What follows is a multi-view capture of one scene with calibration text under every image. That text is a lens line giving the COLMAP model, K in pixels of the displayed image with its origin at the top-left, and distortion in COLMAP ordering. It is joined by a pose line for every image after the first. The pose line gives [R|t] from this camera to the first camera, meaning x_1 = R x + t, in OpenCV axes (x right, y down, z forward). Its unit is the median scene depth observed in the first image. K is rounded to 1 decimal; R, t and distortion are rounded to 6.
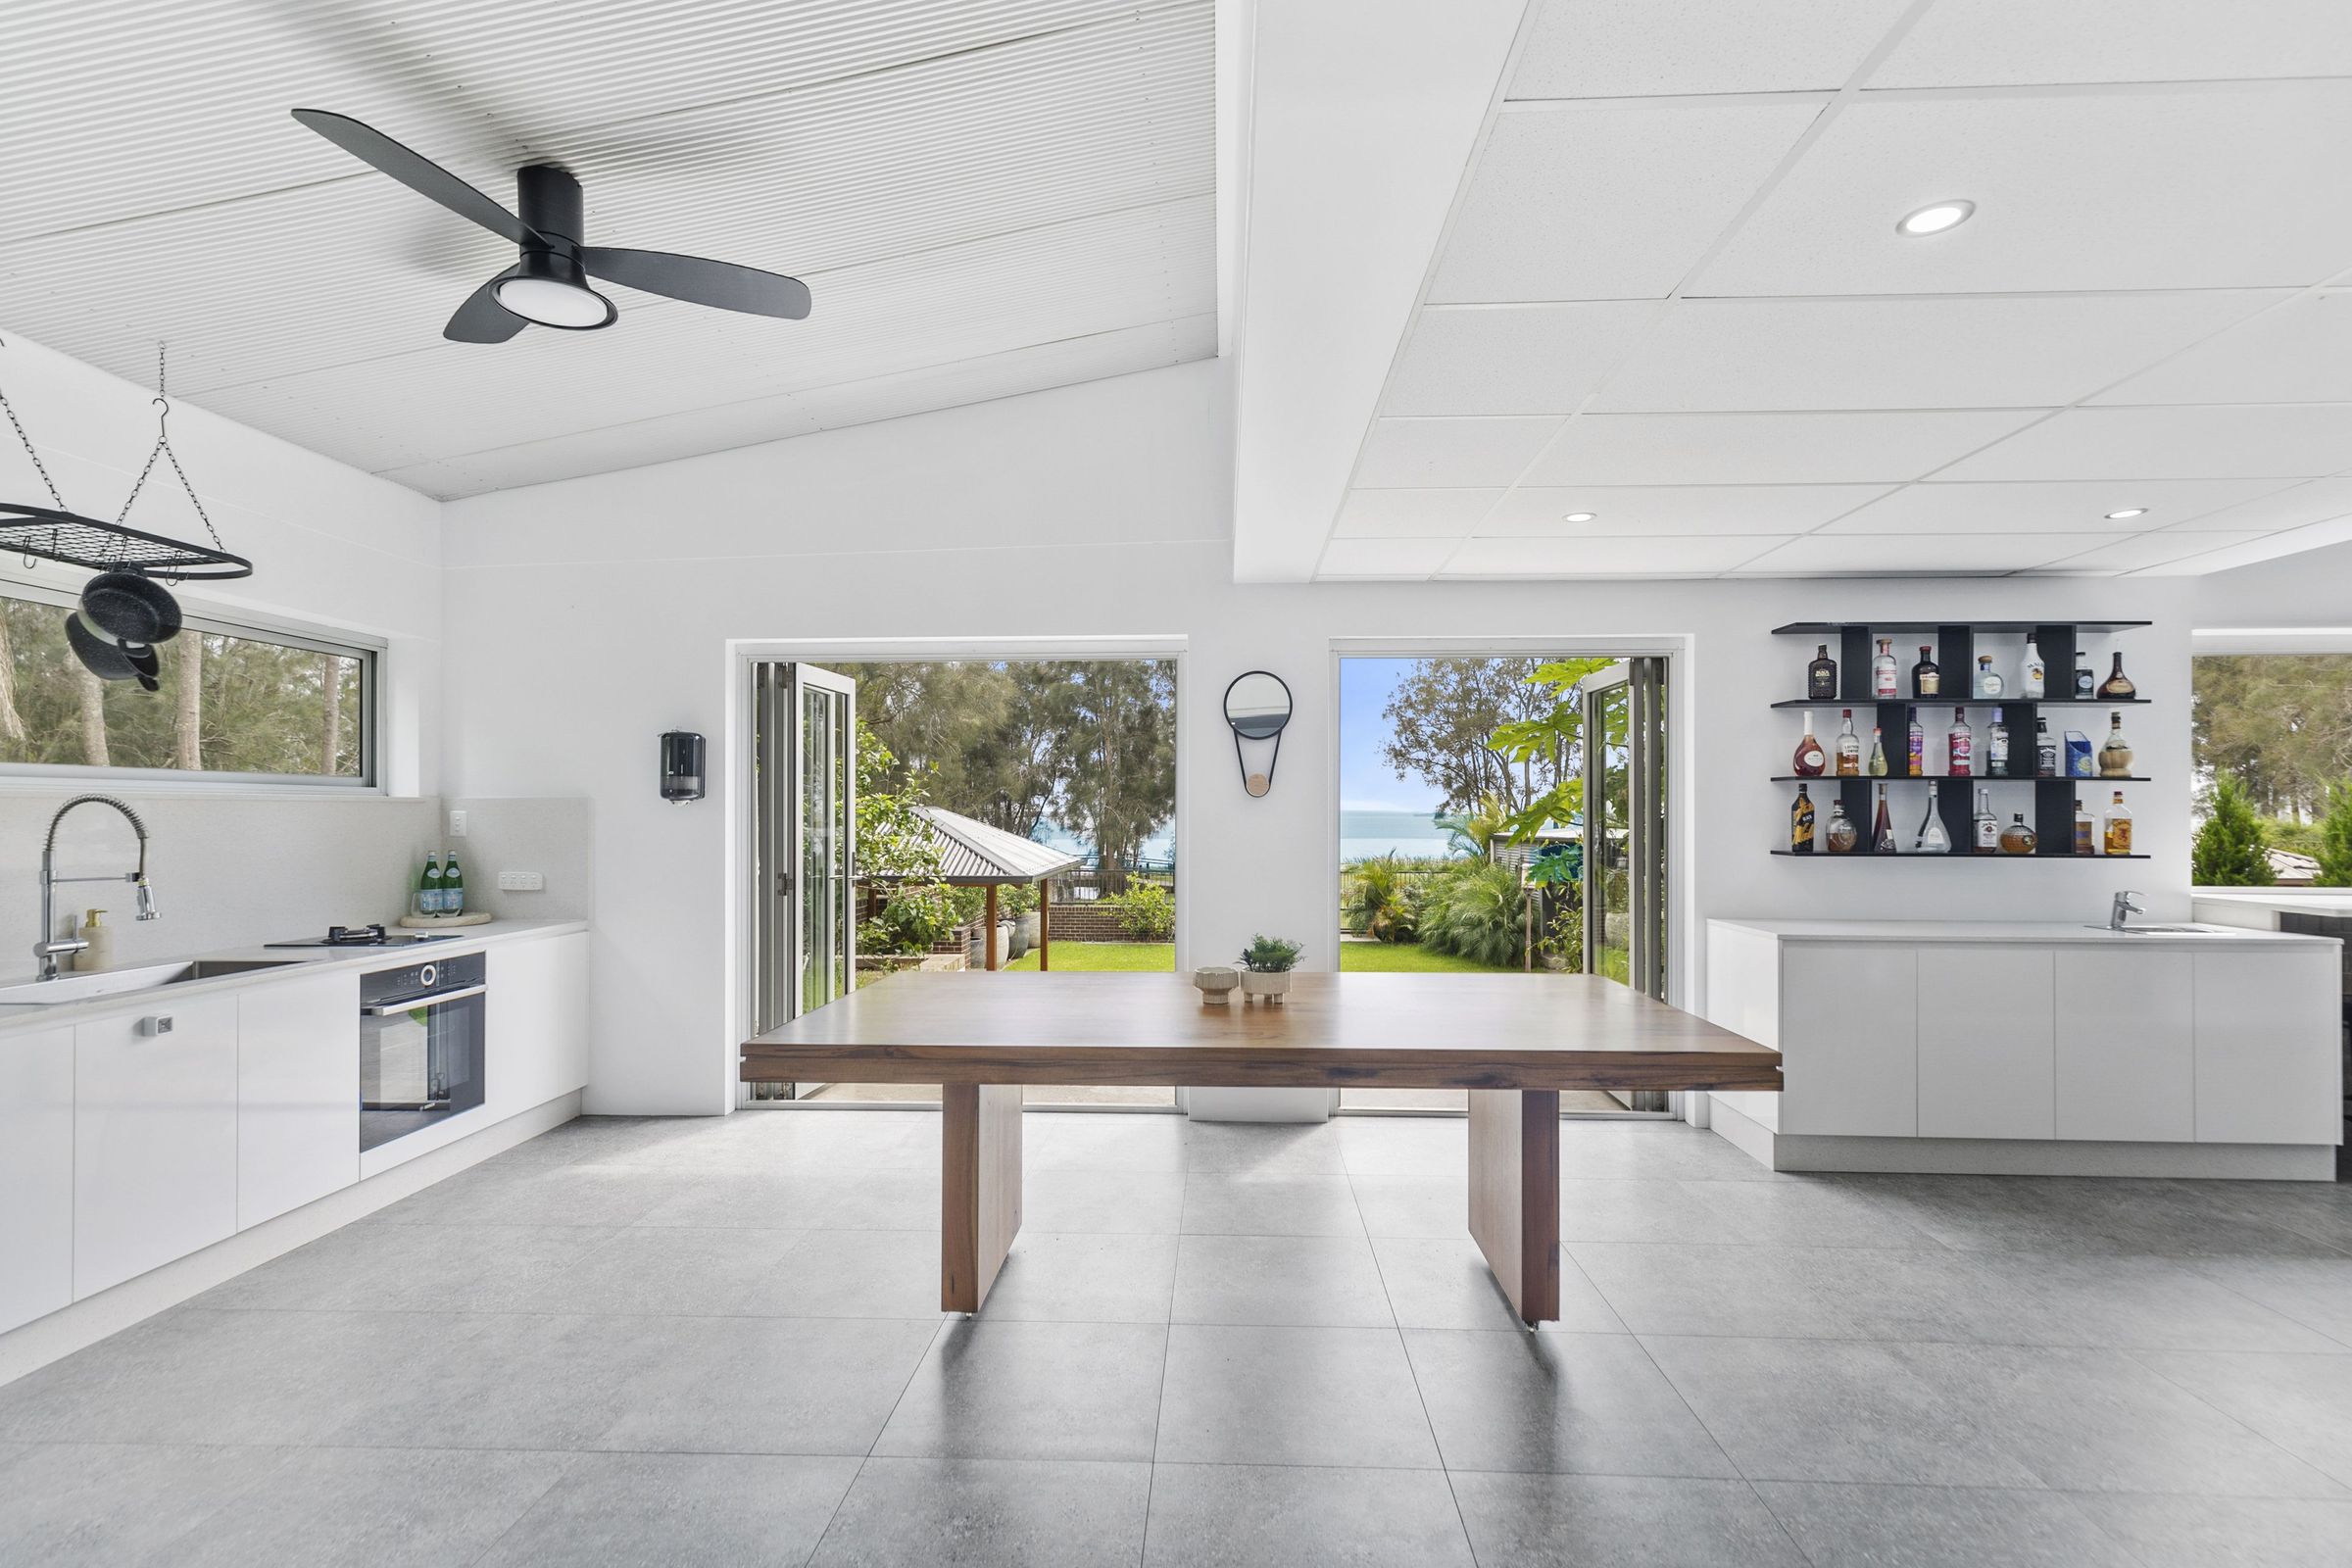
lens RADIAL K [[1062.1, 0, 1177.7], [0, 1062.1, 803.1], [0, 0, 1]] dist [0.000561, 0.000485]
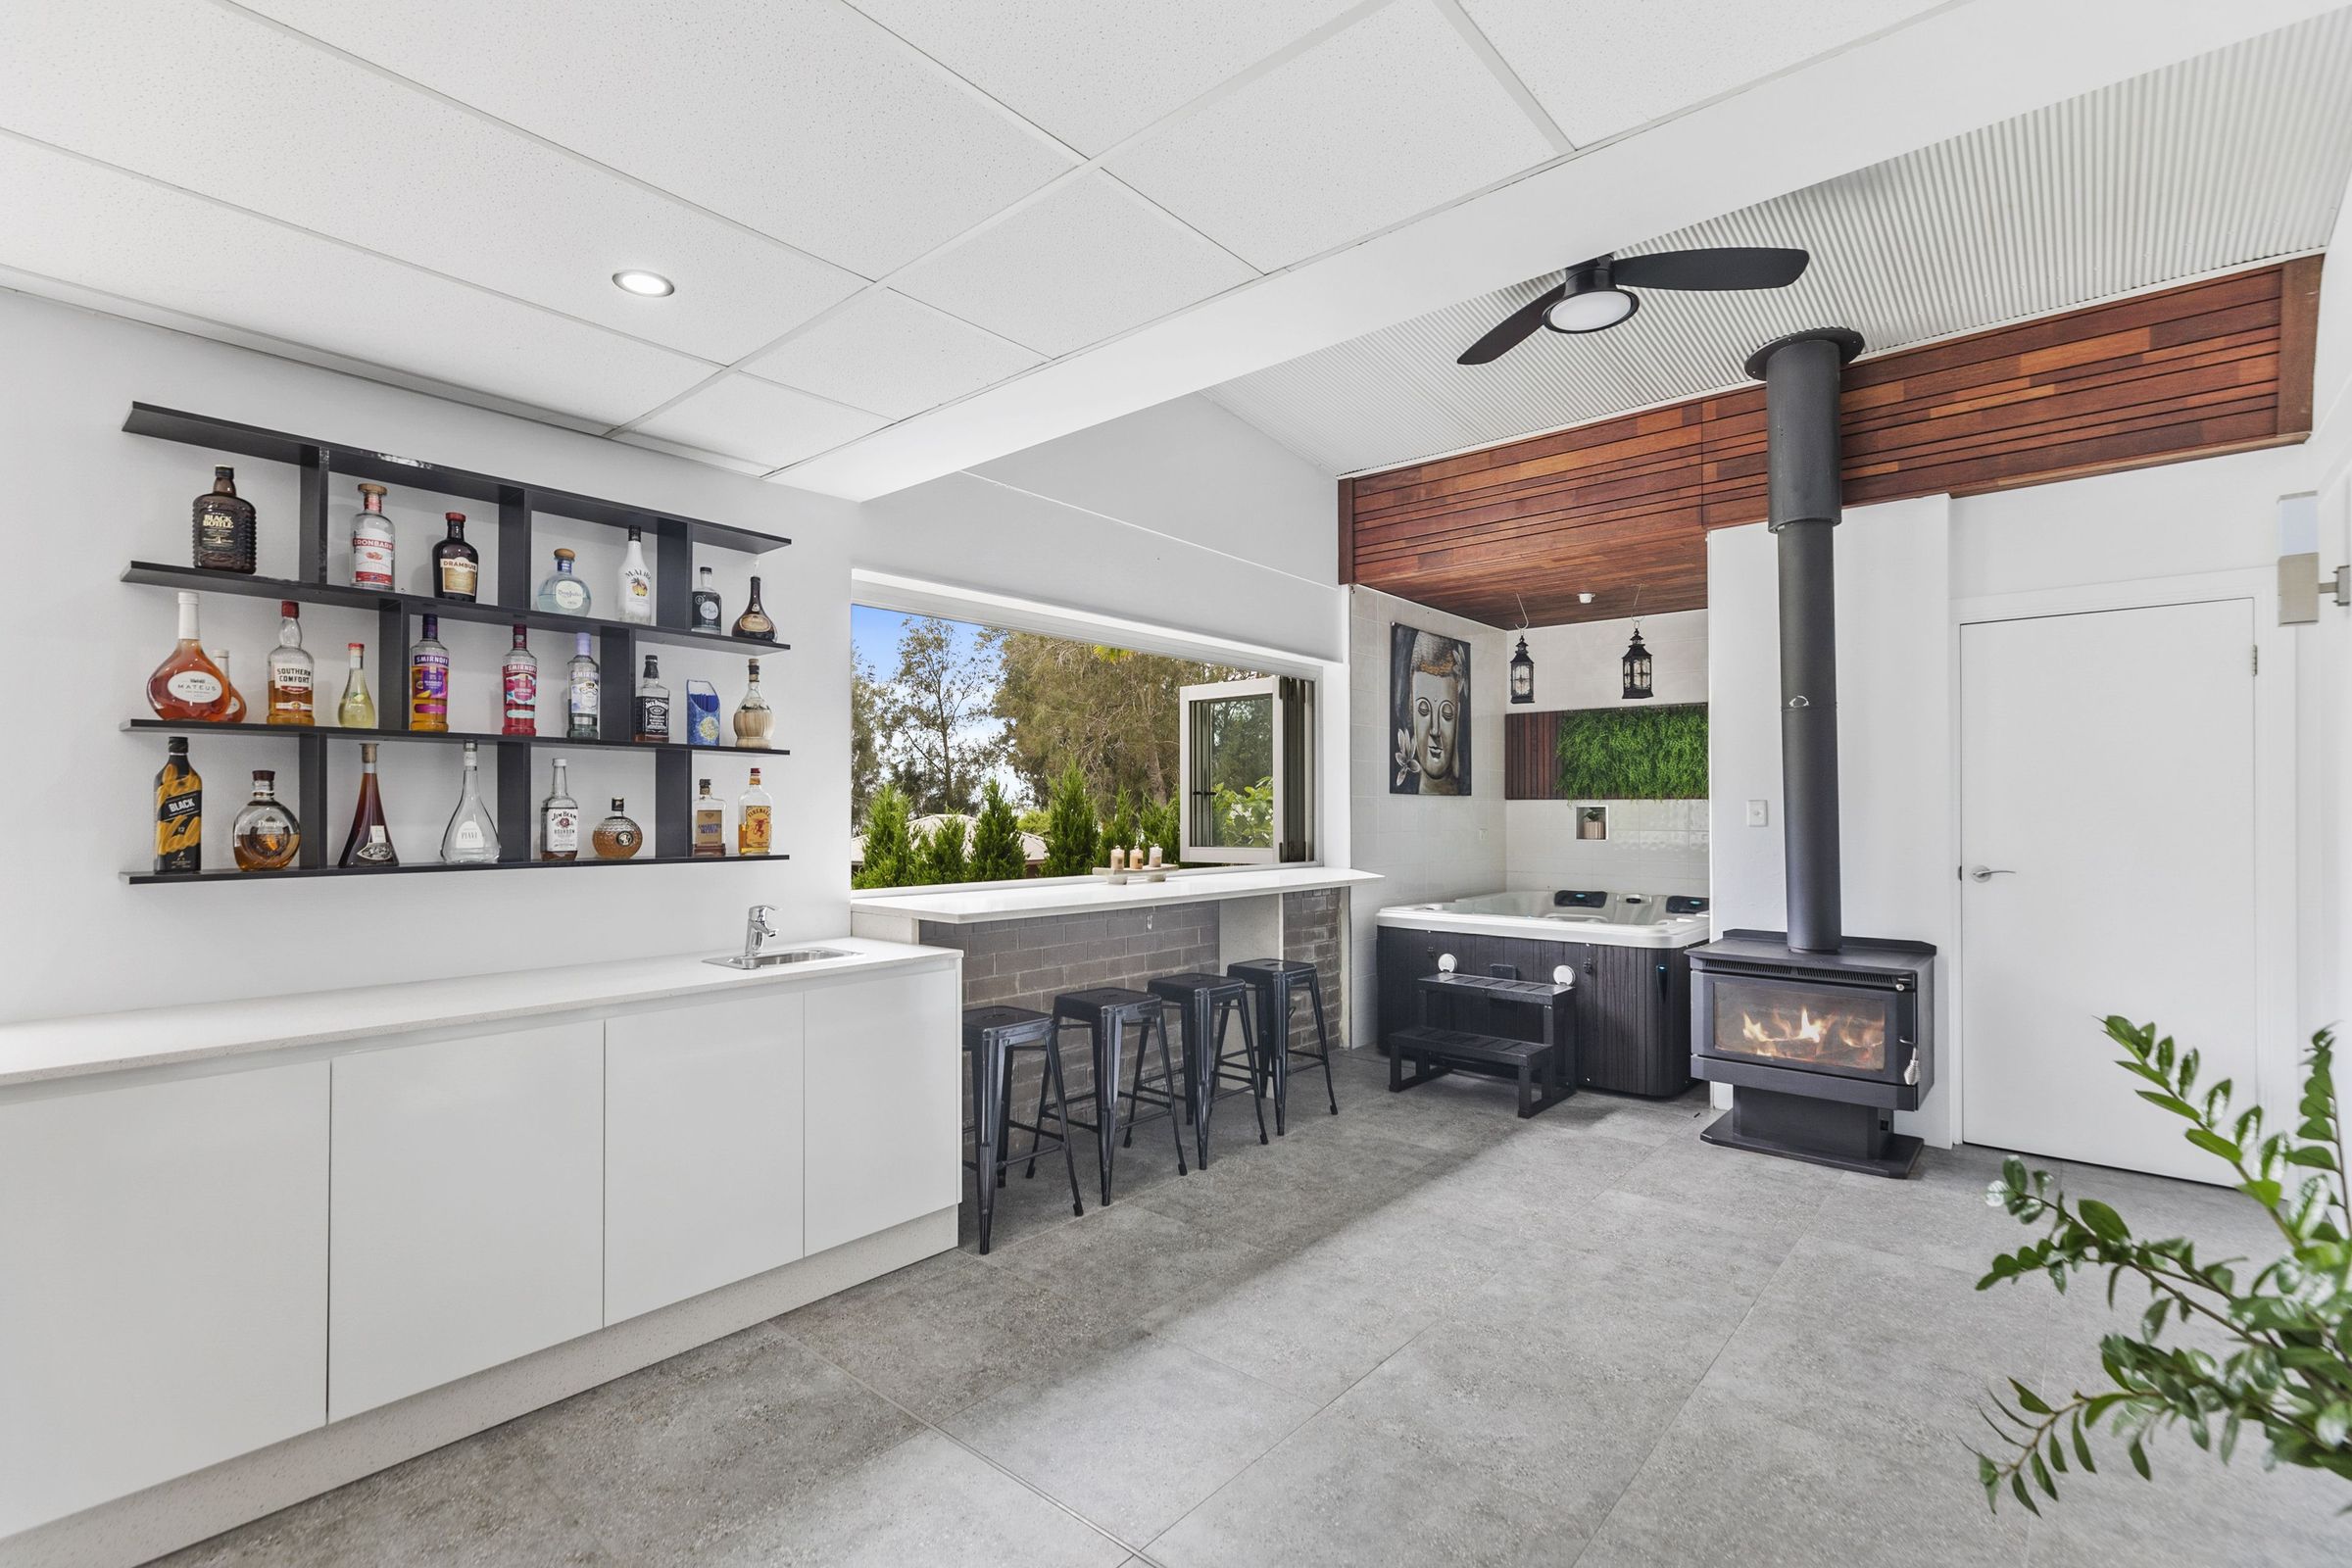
lens RADIAL K [[1062.1, 0, 1177.7], [0, 1062.1, 803.1], [0, 0, 1]] dist [0.000561, 0.000485]
pose [[0.616656, 0.001042, 0.787232, 0.489066], [-0.003038, 0.999995, 0.001056, 0.011066], [-0.787227, -0.003042, 0.616656, 0.323725]]
